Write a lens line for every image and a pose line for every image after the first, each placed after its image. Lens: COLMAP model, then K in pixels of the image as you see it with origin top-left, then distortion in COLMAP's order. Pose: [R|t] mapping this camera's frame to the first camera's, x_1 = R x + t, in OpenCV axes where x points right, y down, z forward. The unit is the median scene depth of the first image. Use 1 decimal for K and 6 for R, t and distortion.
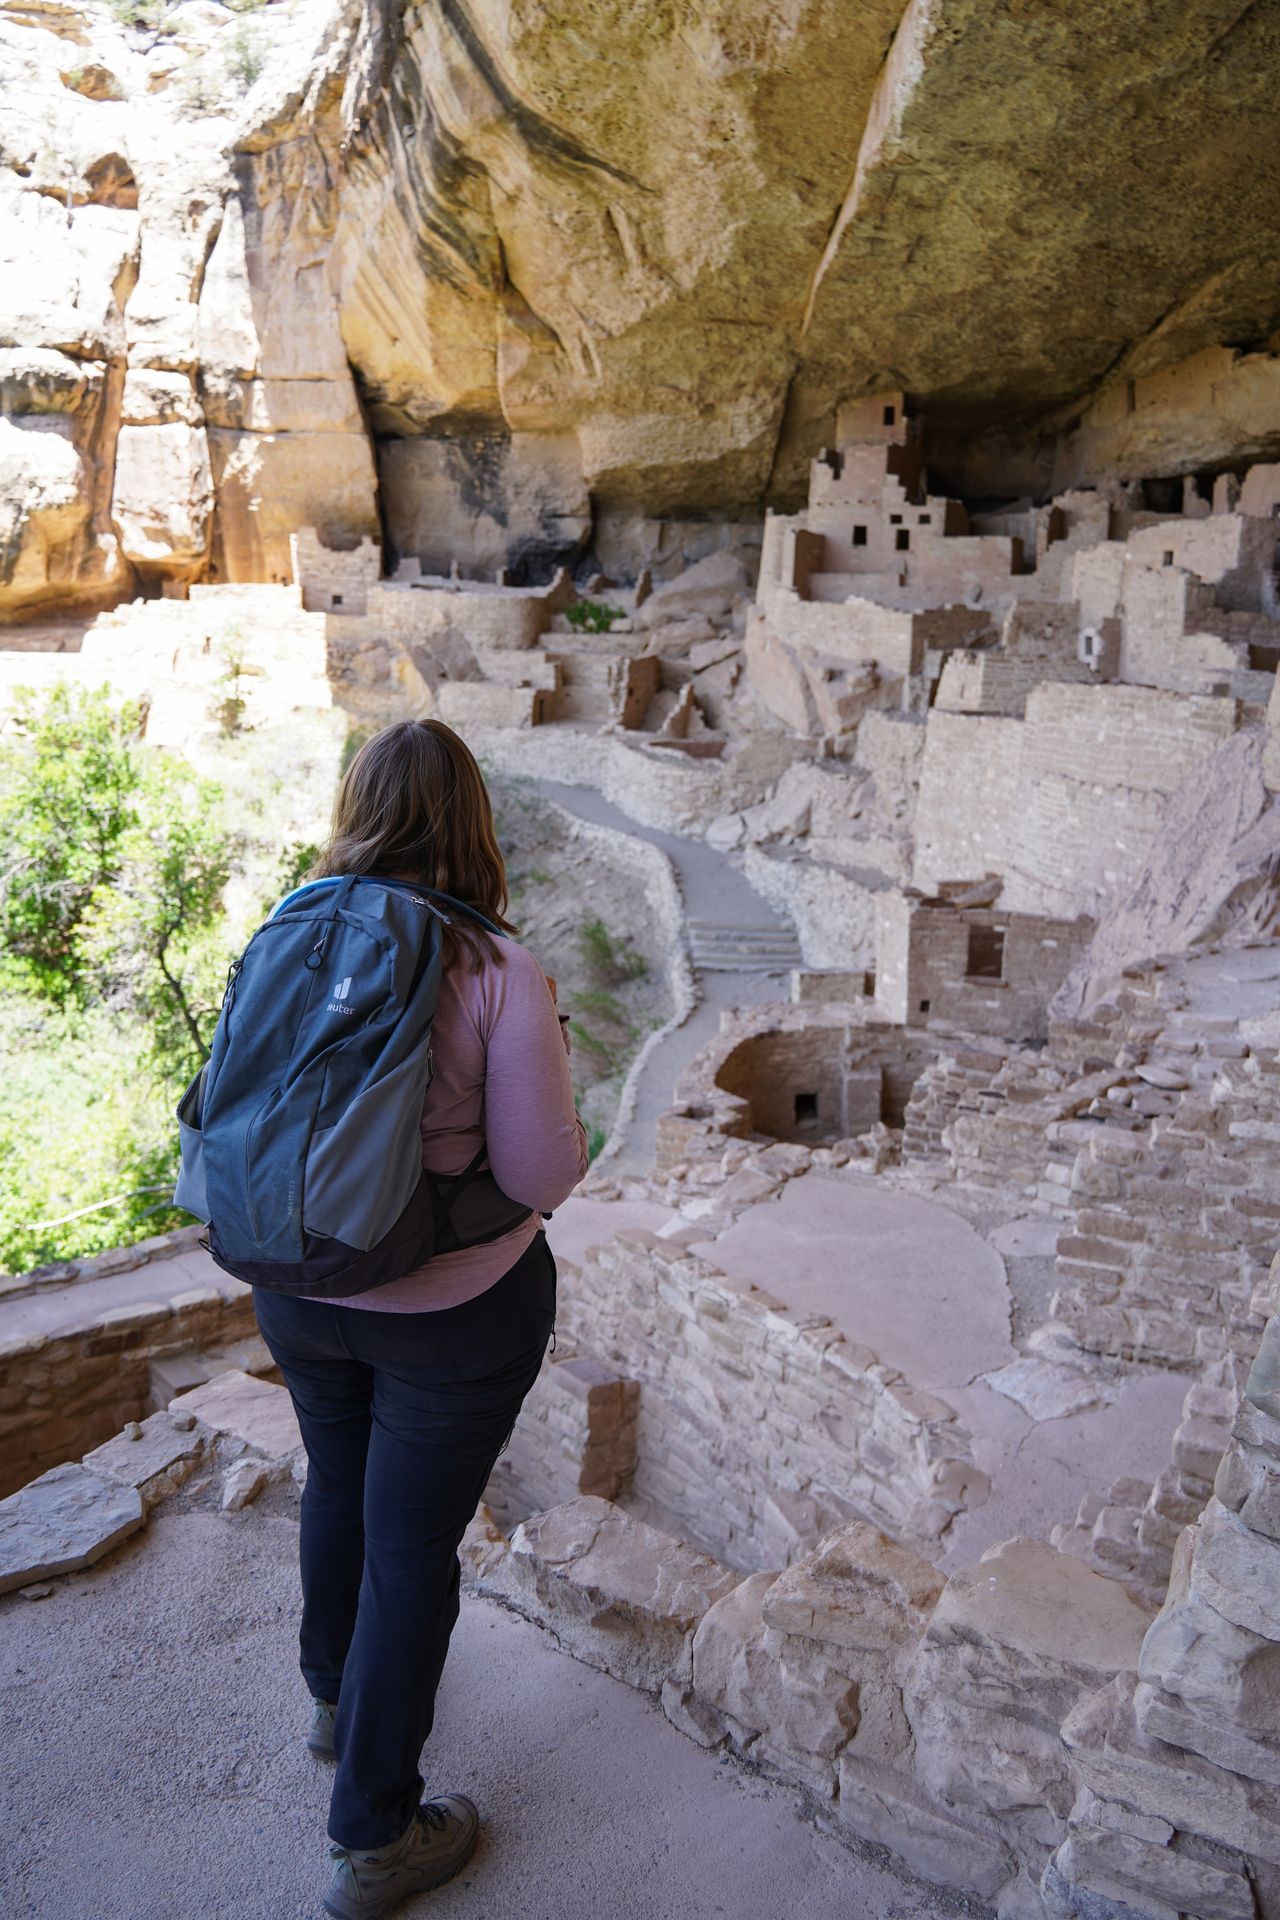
lens RADIAL K [[1506.9, 0, 633.6], [0, 1506.9, 954.4], [0, 0, 1]] dist [-0.058738, 0.046786]
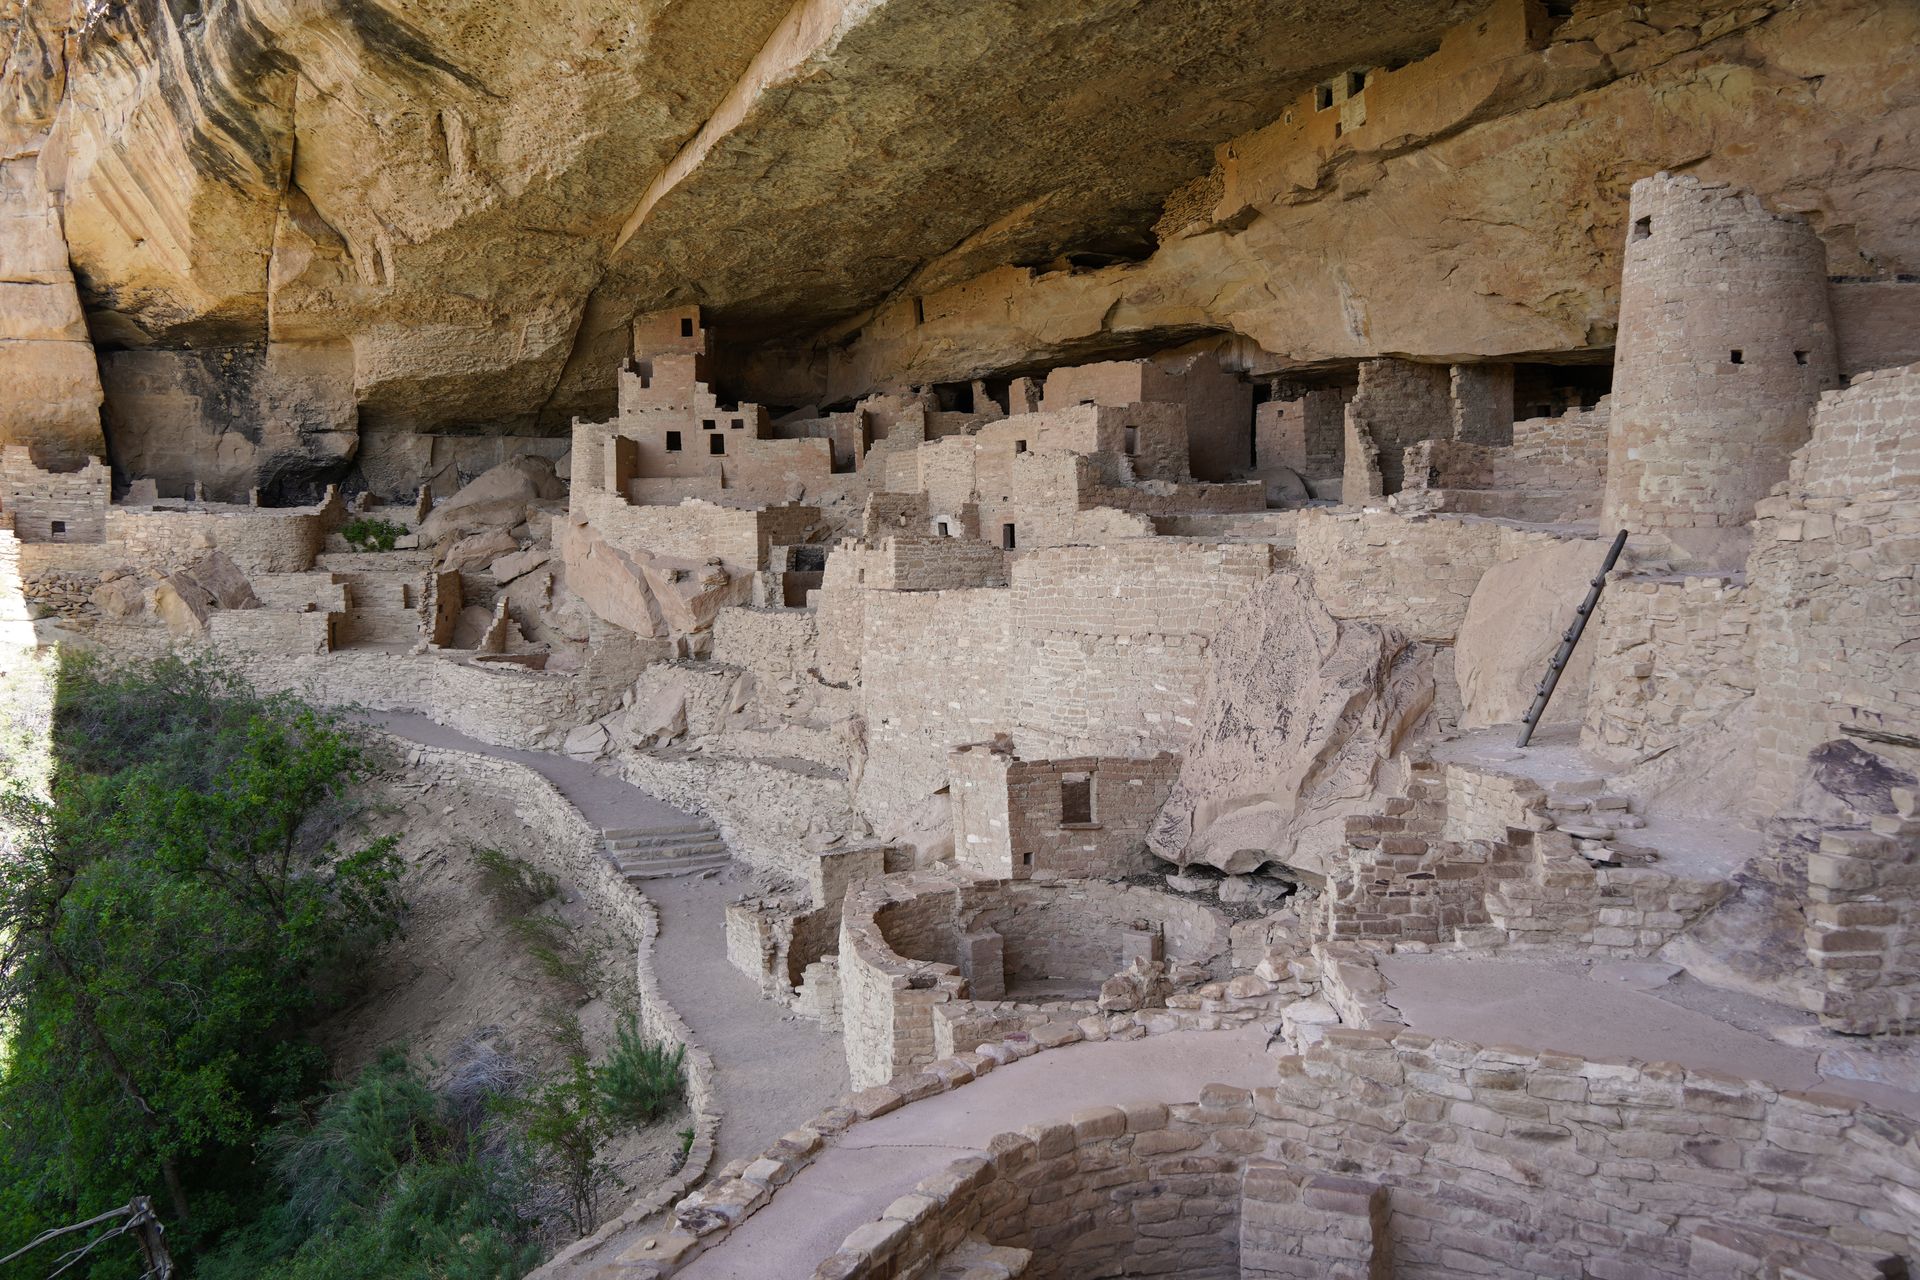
lens RADIAL K [[1506.9, 0, 957.1], [0, 1506.9, 648.3], [0, 0, 1]] dist [-0.058738, 0.046786]
pose [[0.912236, -0.067425, 0.404079, -0.123730], [0.126001, 0.984728, -0.120145, 0.005365], [-0.389807, 0.160515, 0.906800, 0.037740]]
